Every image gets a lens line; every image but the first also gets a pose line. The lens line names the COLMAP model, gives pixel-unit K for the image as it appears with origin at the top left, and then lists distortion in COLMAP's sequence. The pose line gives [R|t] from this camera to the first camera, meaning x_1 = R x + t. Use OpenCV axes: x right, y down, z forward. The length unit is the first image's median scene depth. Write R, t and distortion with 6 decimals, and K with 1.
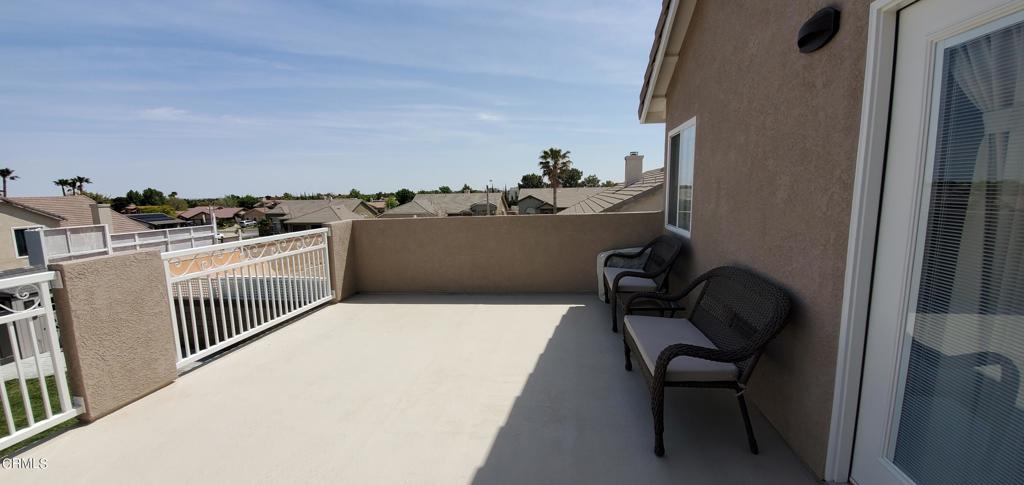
lens RADIAL K [[402.7, 0, 512.2], [0, 402.7, 237.9], [0, 0, 1]] dist [0.007500, -0.014238]
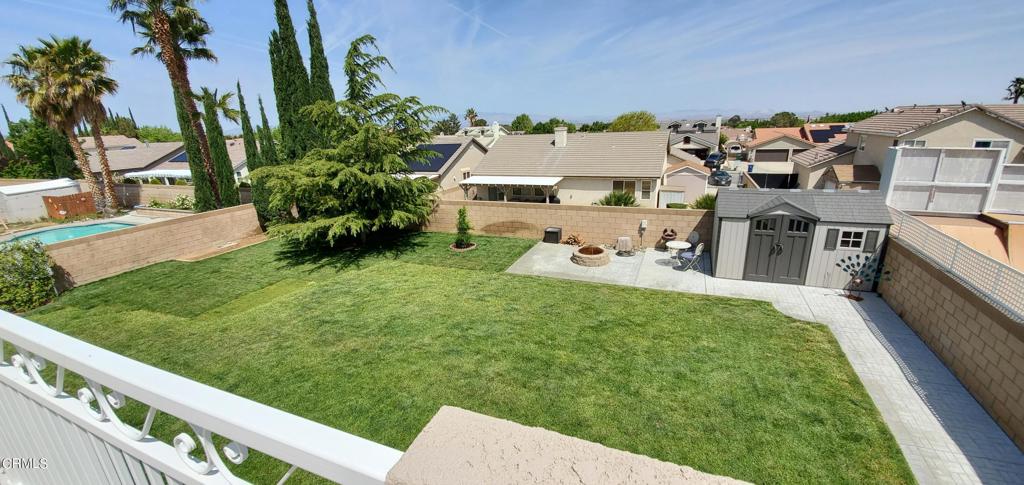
lens RADIAL K [[402.7, 0, 513.2], [0, 402.7, 247.4], [0, 0, 1]] dist [0.007500, -0.014238]
pose [[-0.245820, 0.307105, -0.919380, -0.384604], [-0.070483, 0.940309, 0.332942, -0.105845], [0.966749, 0.146644, -0.209502, 0.954257]]
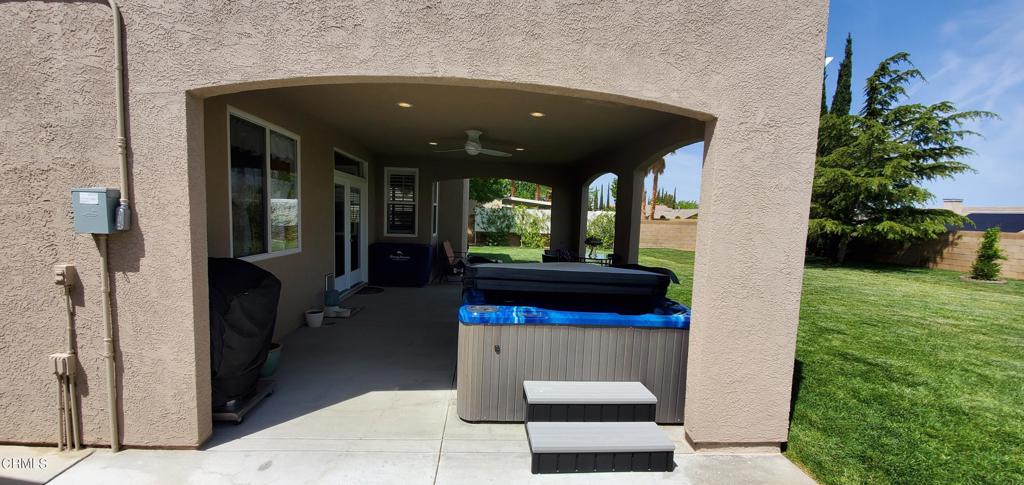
lens RADIAL K [[402.7, 0, 514.9], [0, 402.7, 248.3], [0, 0, 1]] dist [0.007500, -0.014238]
pose [[-0.977023, -0.003213, -0.213108, -0.005853], [-0.046761, 0.978755, 0.199628, 0.349539], [0.207940, 0.205006, -0.956417, 1.469686]]
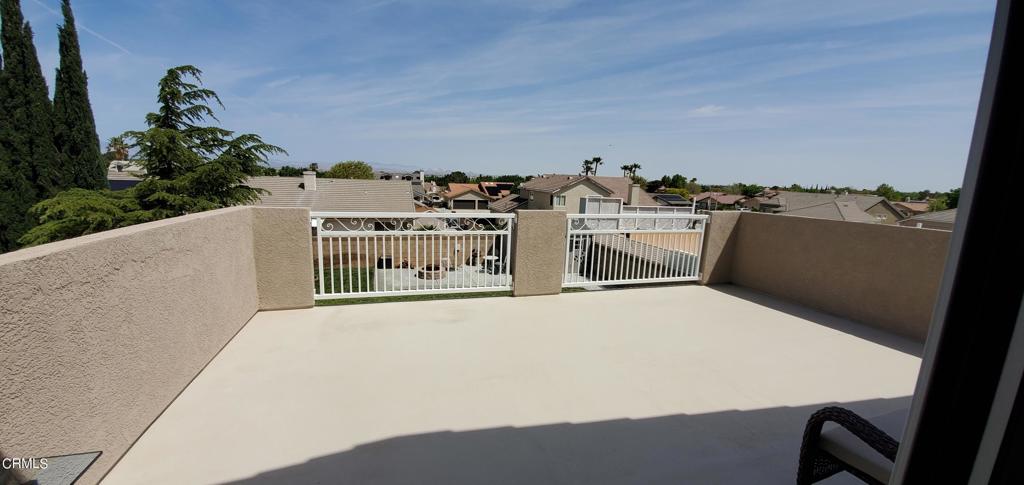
lens RADIAL K [[402.7, 0, 517.3], [0, 402.7, 243.0], [0, 0, 1]] dist [0.007500, -0.014238]
pose [[0.450067, 0.181622, -0.874330, 0.250154], [-0.148998, 0.980647, 0.127009, -0.011628], [0.880477, 0.073111, 0.468418, 0.046405]]
